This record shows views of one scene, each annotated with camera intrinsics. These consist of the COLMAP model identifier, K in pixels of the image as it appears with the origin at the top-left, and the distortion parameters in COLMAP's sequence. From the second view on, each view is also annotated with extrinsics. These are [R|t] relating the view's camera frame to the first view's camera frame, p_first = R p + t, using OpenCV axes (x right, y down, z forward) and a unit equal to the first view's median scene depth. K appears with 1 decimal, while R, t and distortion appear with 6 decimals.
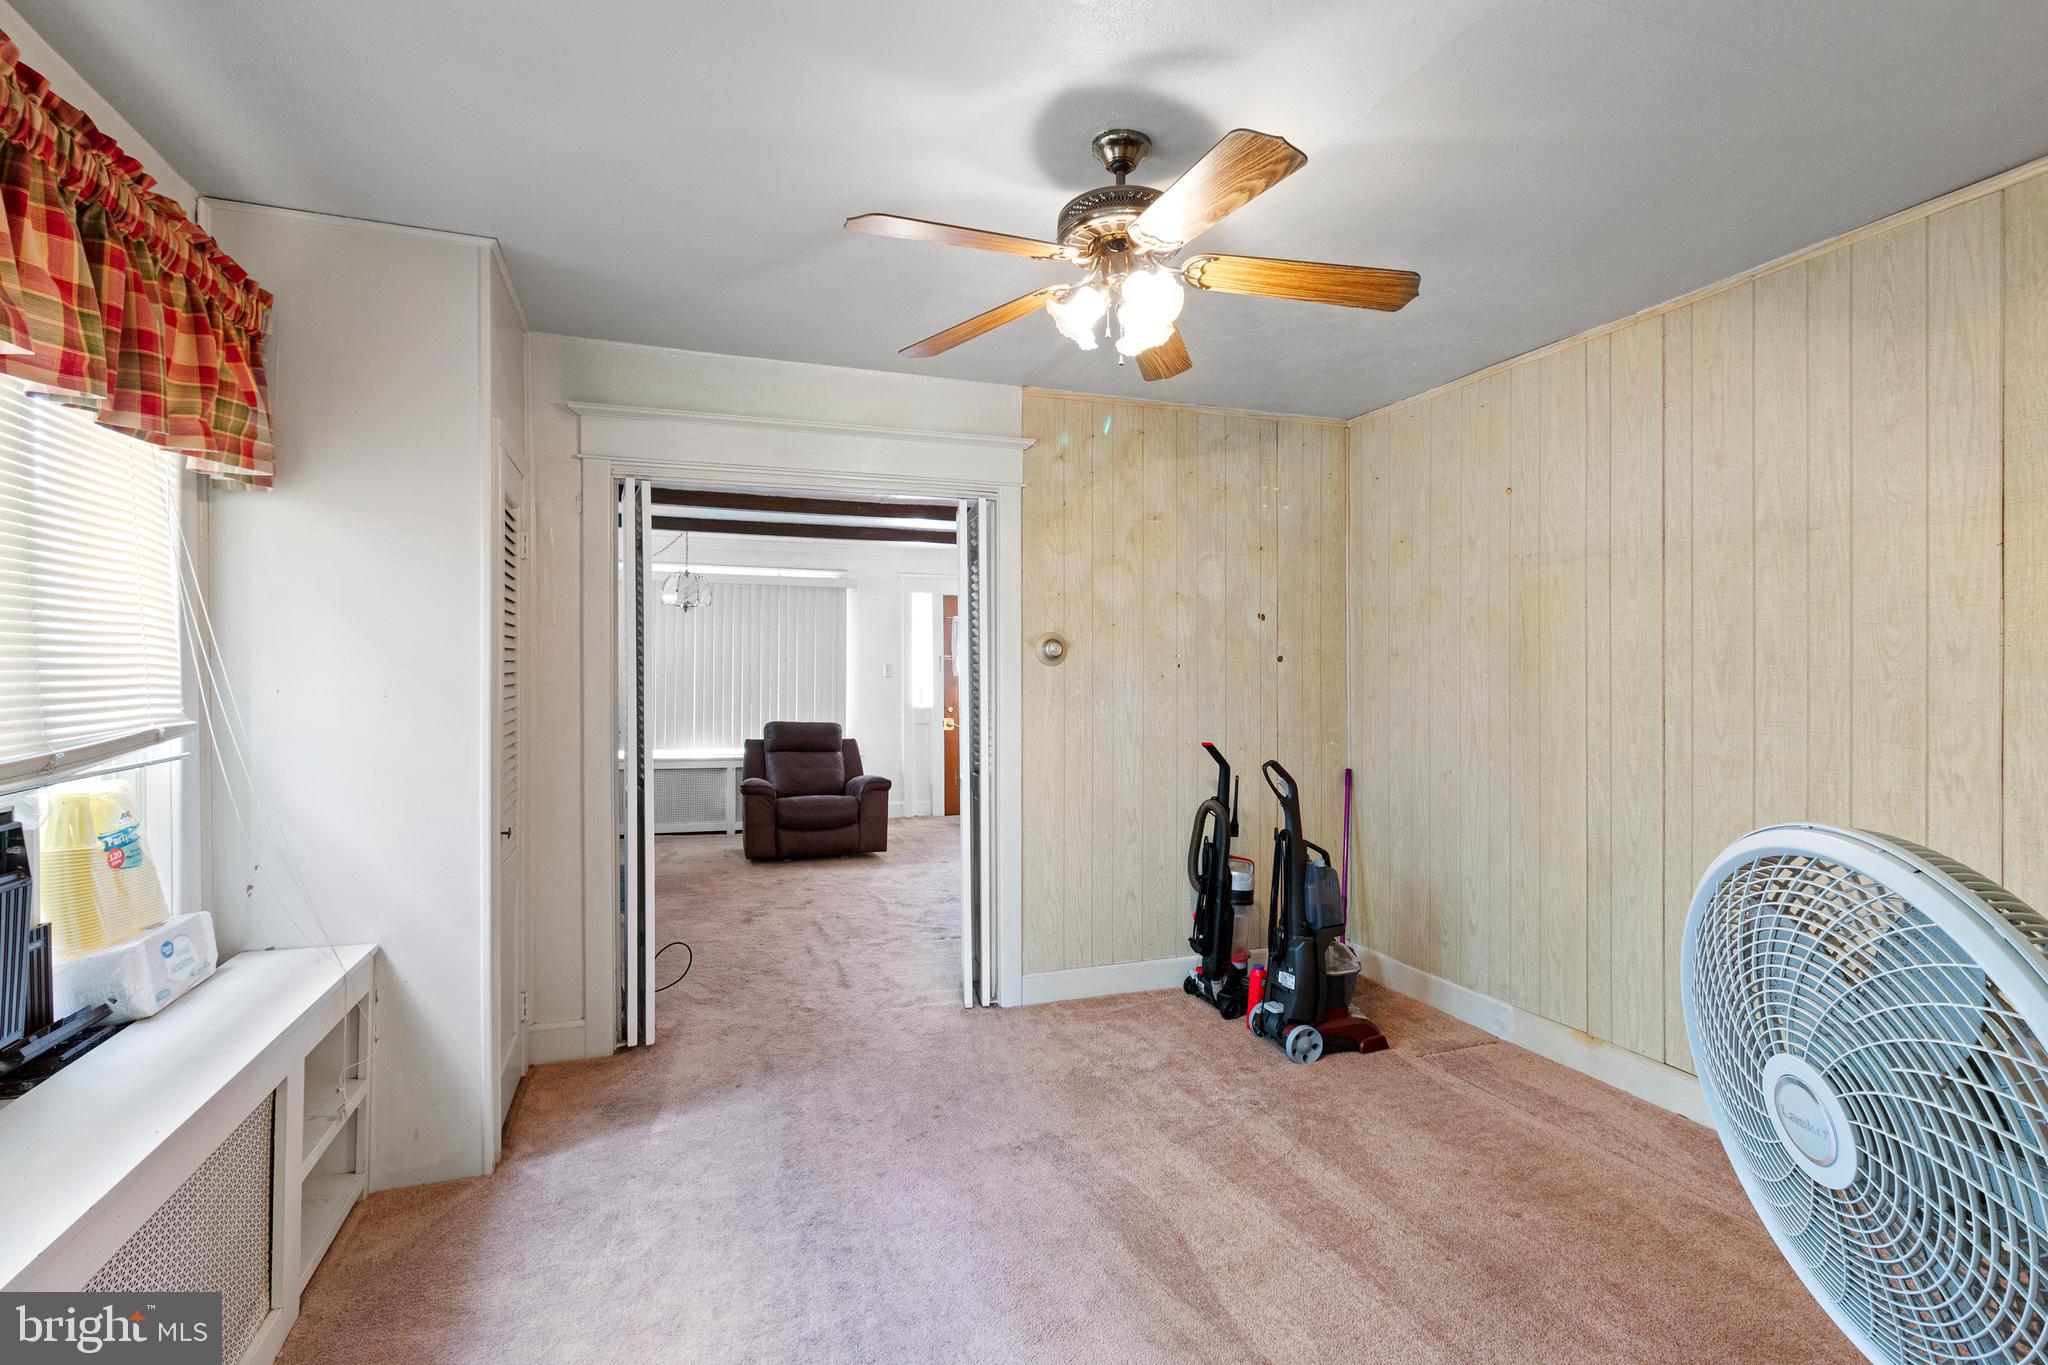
lens RADIAL K [[948.1, 0, 1023.5], [0, 948.1, 676.3], [0, 0, 1]] dist [0.003349, 0.000349]
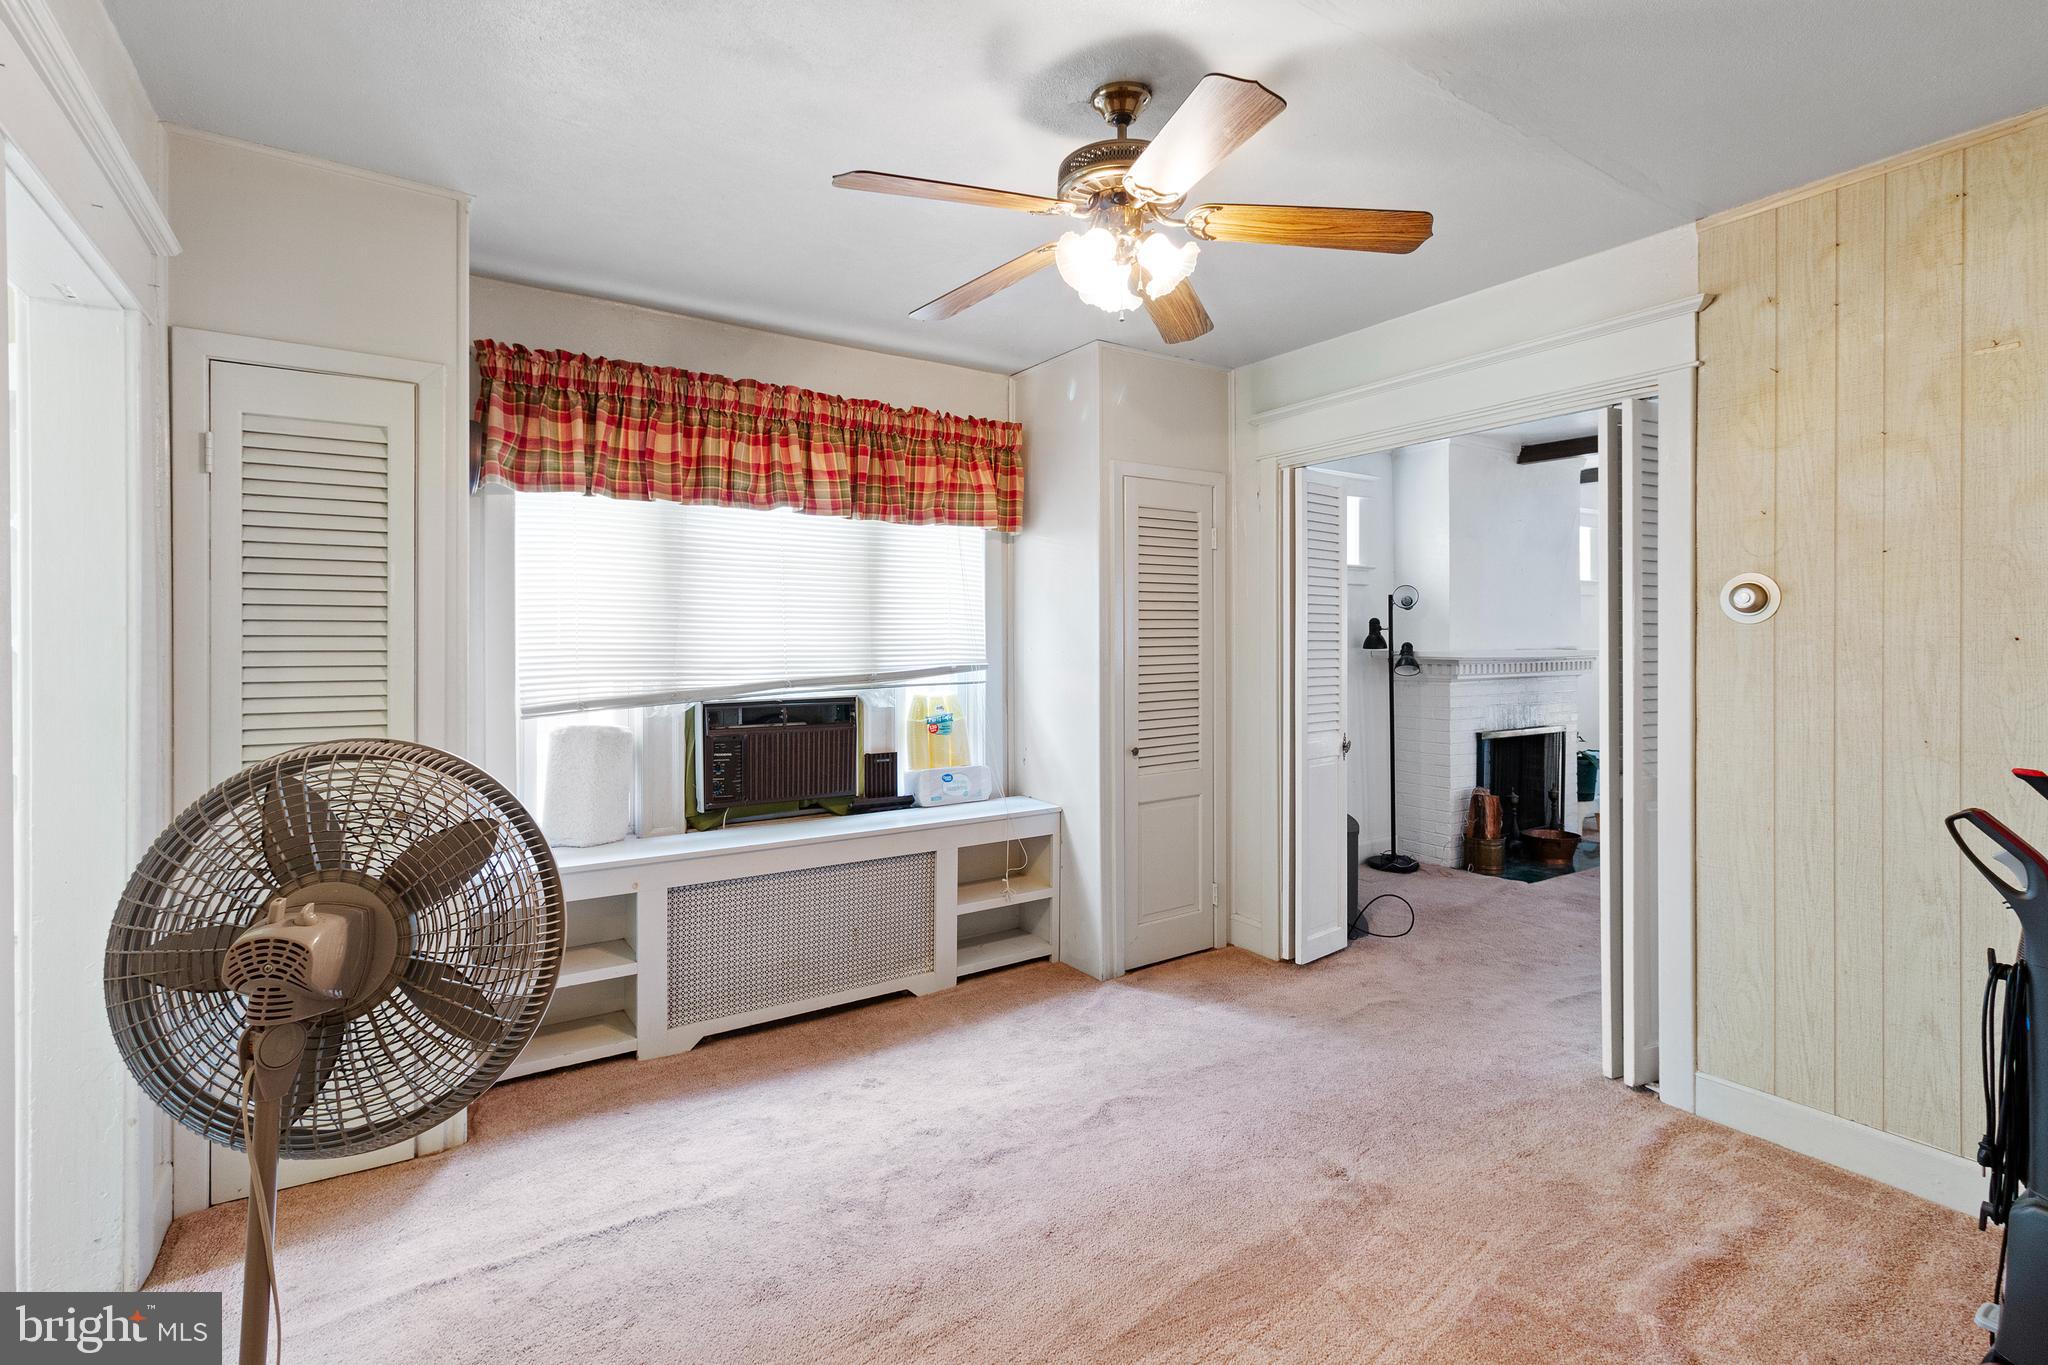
lens RADIAL K [[950.5, 0, 1029.8], [0, 950.5, 638.2], [0, 0, 1]] dist [0.003088, 0.000820]
pose [[0.249113, -0.002855, -0.968470, 0.560920], [-0.000993, 0.999994, -0.003203, 0.002091], [0.968474, 0.001760, 0.249109, 0.360713]]
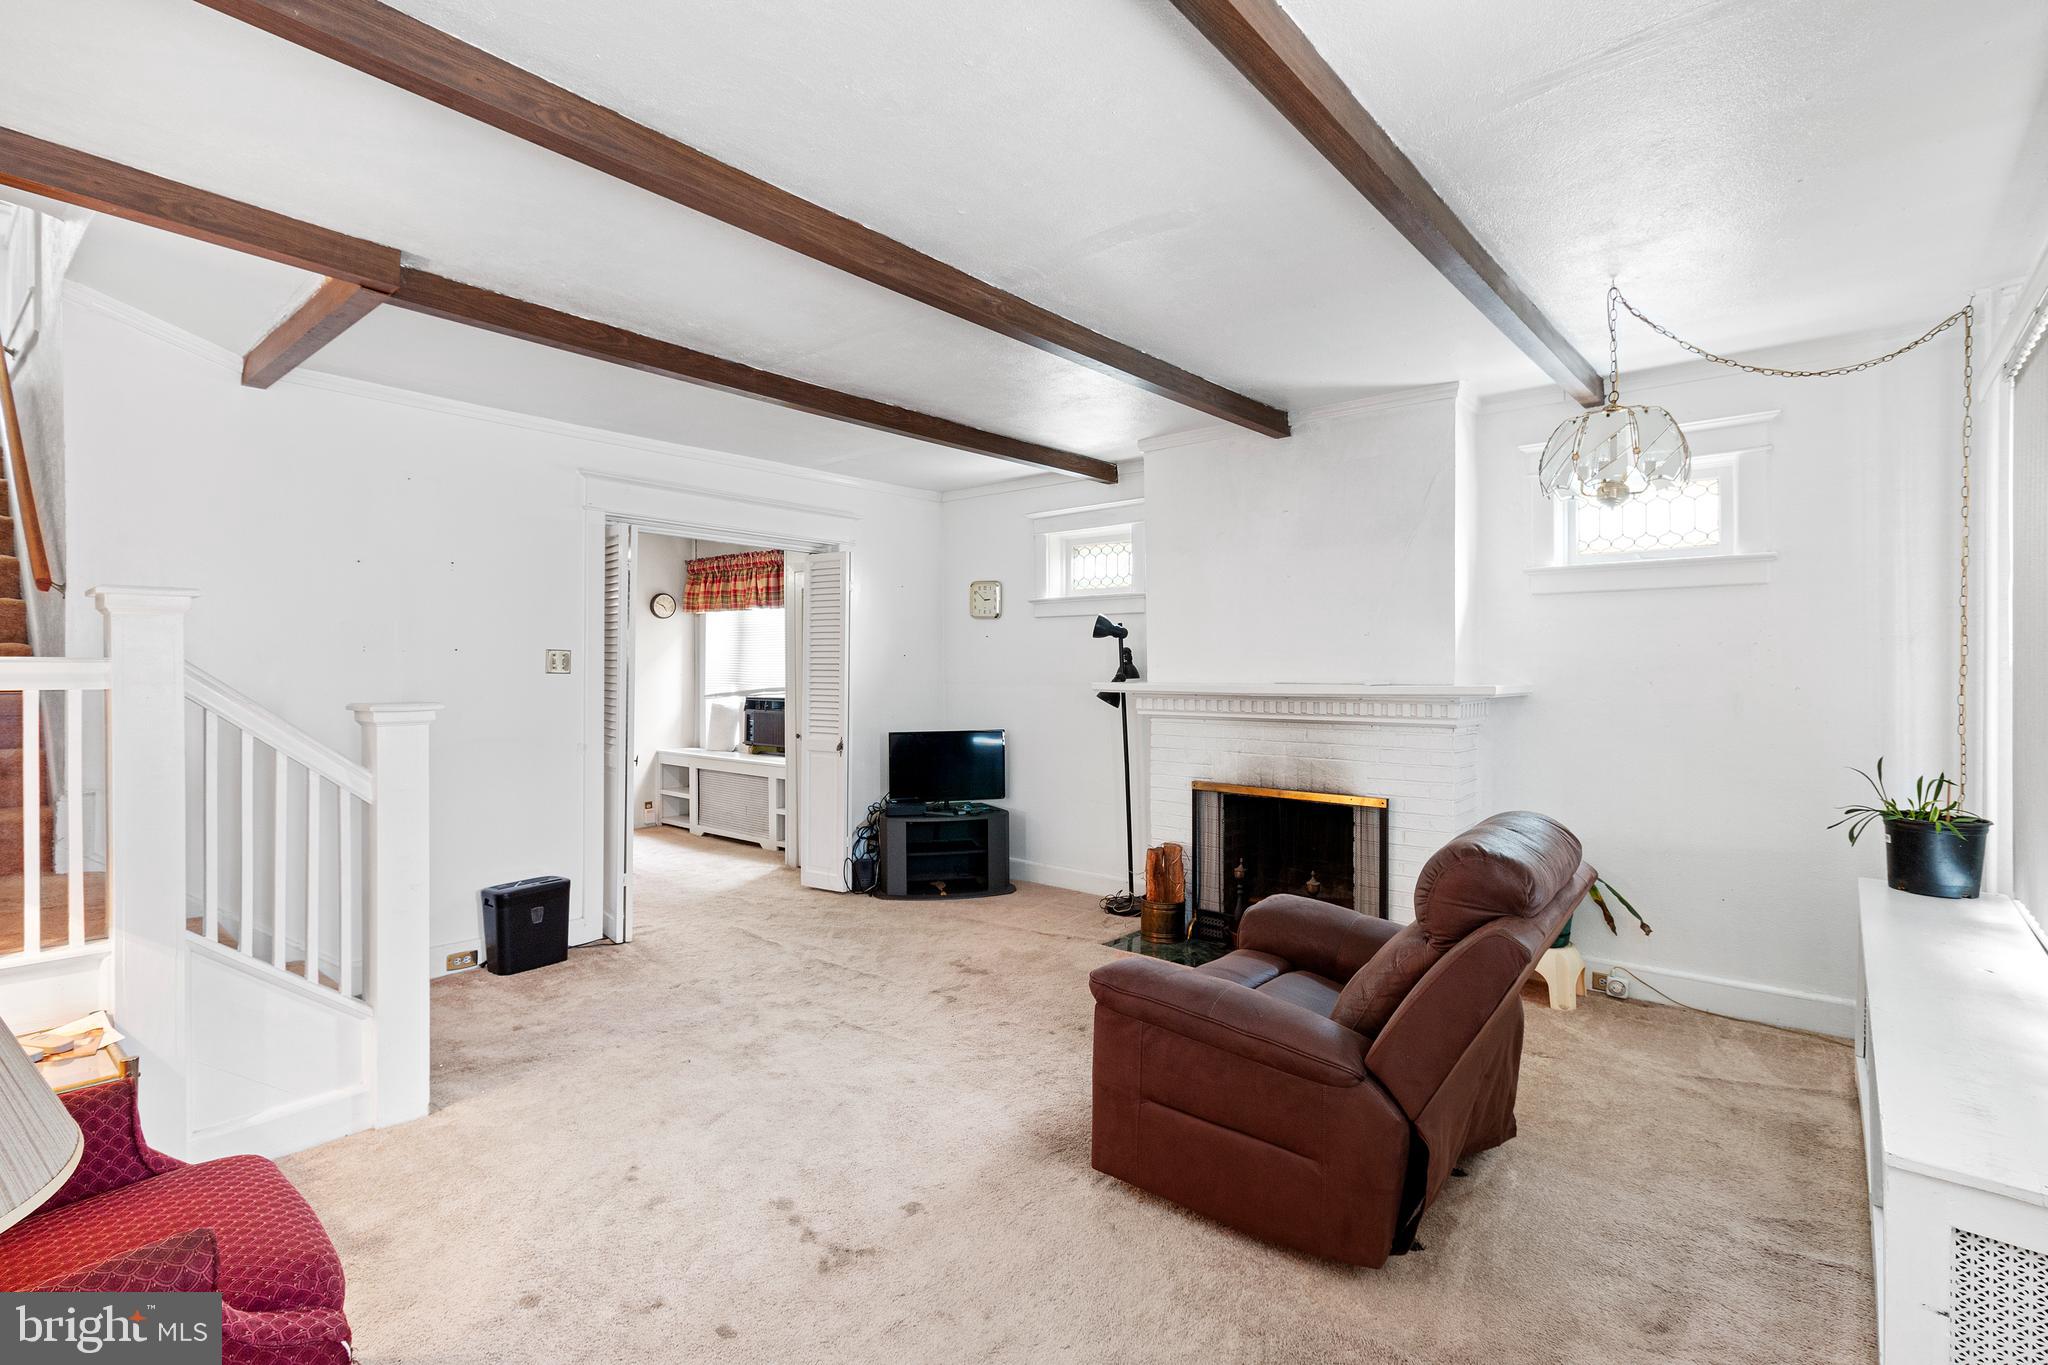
lens RADIAL K [[948.1, 0, 1023.5], [0, 948.1, 676.3], [0, 0, 1]] dist [0.003349, 0.000349]
pose [[-0.867537, -0.005735, -0.497339, 0.063749], [-0.008561, 0.999958, 0.003403, 0.003618], [0.497299, 0.007210, -0.867550, 2.537422]]
